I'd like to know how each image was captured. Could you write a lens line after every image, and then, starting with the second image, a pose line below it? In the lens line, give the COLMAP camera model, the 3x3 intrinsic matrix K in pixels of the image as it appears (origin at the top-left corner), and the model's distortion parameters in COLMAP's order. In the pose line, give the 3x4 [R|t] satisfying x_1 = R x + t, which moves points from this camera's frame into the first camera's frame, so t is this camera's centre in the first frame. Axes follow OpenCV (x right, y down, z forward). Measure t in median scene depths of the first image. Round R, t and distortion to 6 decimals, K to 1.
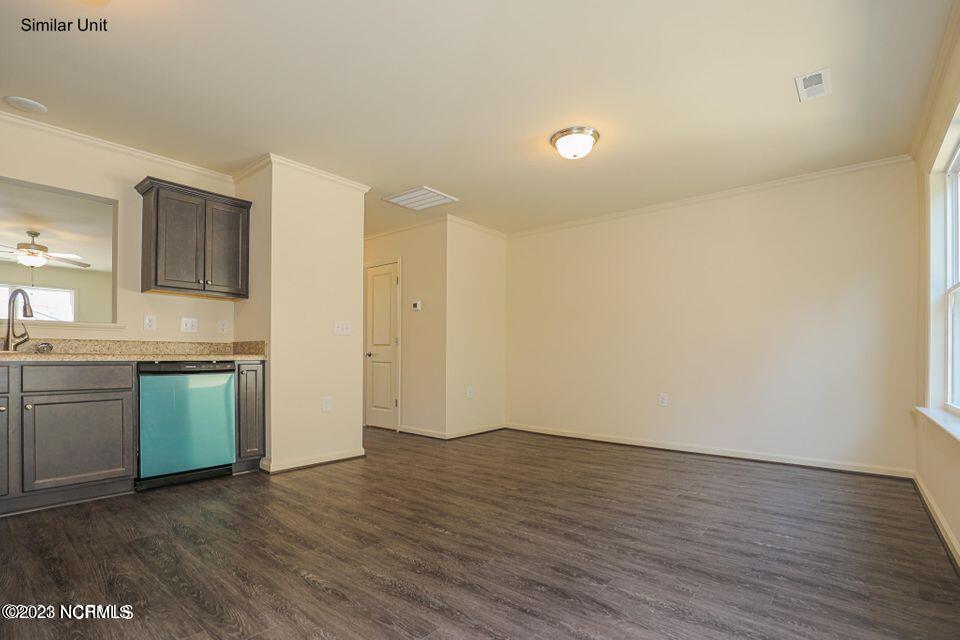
lens RADIAL K [[454.4, 0, 481.6], [0, 454.4, 356.4], [0, 0, 1]] dist [-0.028743, 0.000987]
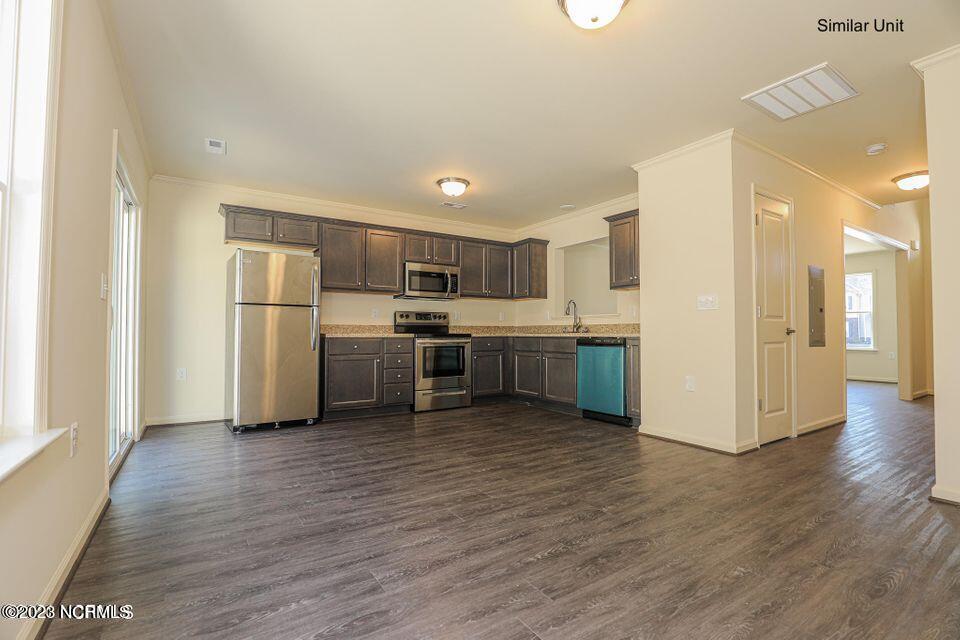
lens RADIAL K [[441.3, 0, 474.0], [0, 441.3, 322.4], [0, 0, 1]] dist [-0.038464, 0.008736]
pose [[-0.302373, -0.028002, -0.952778, 0.867652], [-0.003580, 0.999595, -0.028242, 0.003468], [0.953183, -0.005129, -0.302351, 1.055864]]
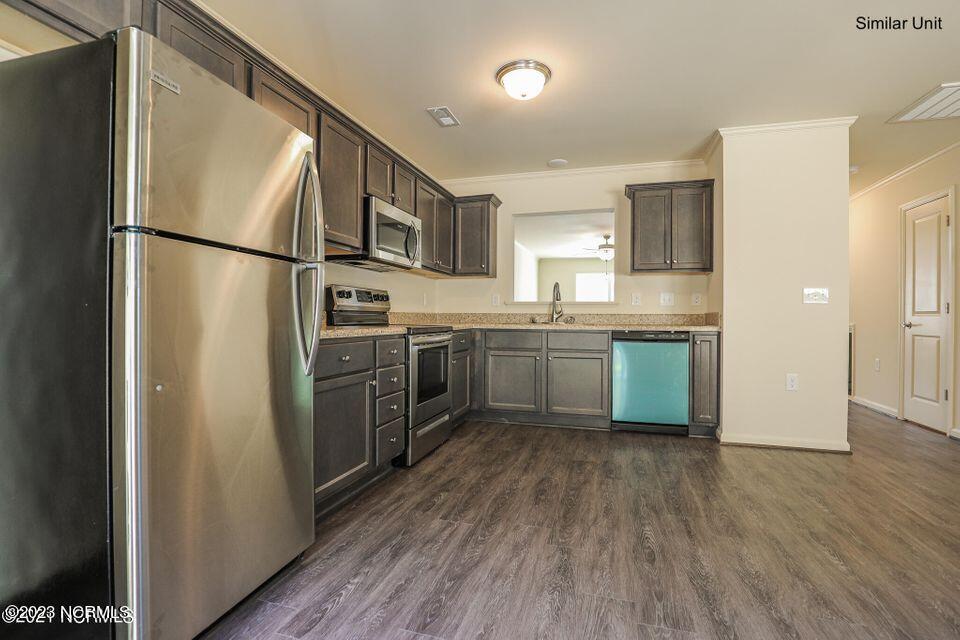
lens RADIAL K [[453.3, 0, 480.4], [0, 453.3, 317.7], [0, 0, 1]] dist [-0.029488, 0.001098]
pose [[0.390148, -0.003468, -0.920746, 0.283417], [-0.006278, 0.999960, -0.006426, -0.014637], [0.920731, 0.008288, 0.390110, 0.119054]]
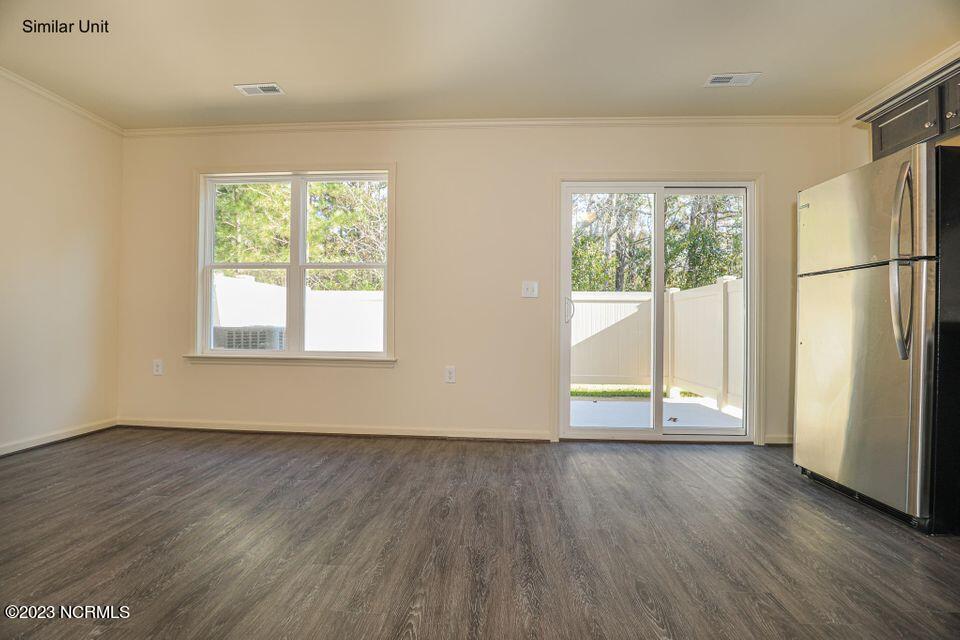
lens RADIAL K [[441.3, 0, 474.0], [0, 441.3, 322.4], [0, 0, 1]] dist [-0.038464, 0.008736]
pose [[-0.585926, -0.007498, 0.810330, -0.451165], [-0.013339, 0.999911, -0.000393, 0.010726], [-0.810255, -0.011039, -0.585974, 0.991497]]
